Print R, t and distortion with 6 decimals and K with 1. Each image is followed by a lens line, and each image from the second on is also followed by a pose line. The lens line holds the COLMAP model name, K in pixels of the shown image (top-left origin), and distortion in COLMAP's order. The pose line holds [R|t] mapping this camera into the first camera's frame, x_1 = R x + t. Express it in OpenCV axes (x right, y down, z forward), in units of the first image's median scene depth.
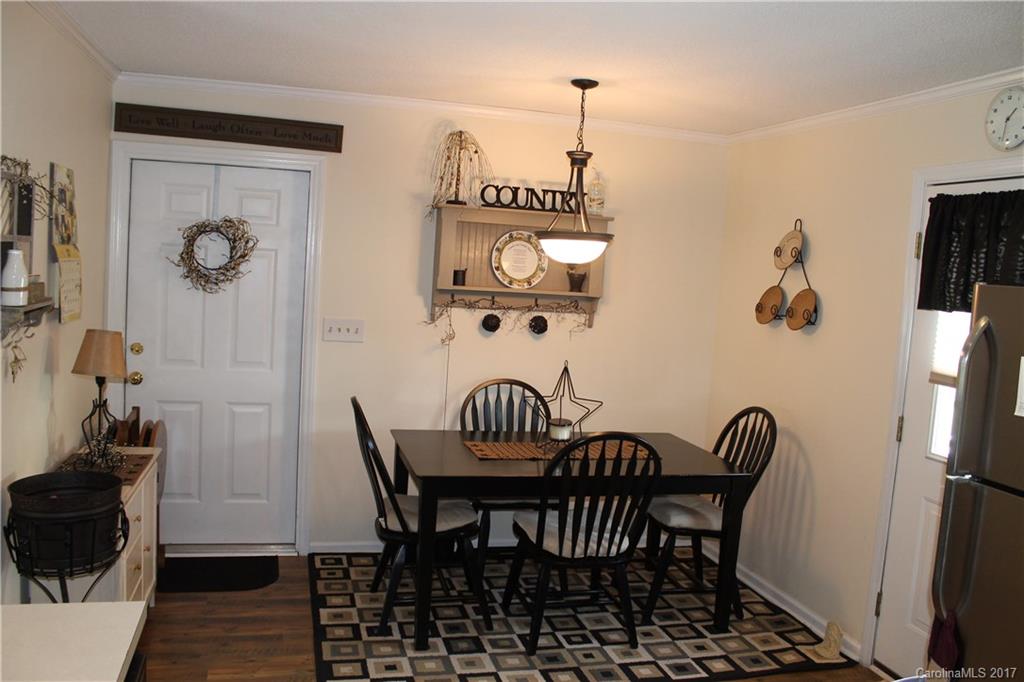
lens RADIAL K [[867.5, 0, 488.7], [0, 867.5, 336.1], [0, 0, 1]] dist [-0.108511, 0.080236]
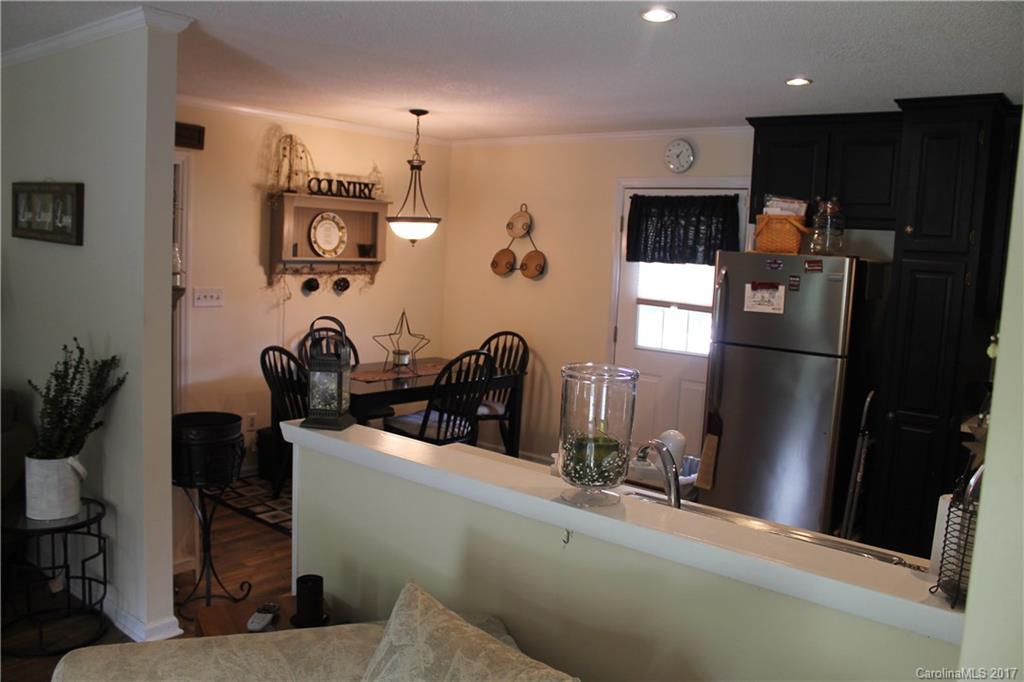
lens RADIAL K [[867.5, 0, 488.7], [0, 867.5, 336.1], [0, 0, 1]] dist [-0.108511, 0.080236]
pose [[0.826529, -0.086167, 0.556260, -0.518481], [0.056577, 0.995927, 0.070207, -0.015310], [-0.560043, -0.026556, 0.828038, -0.213135]]
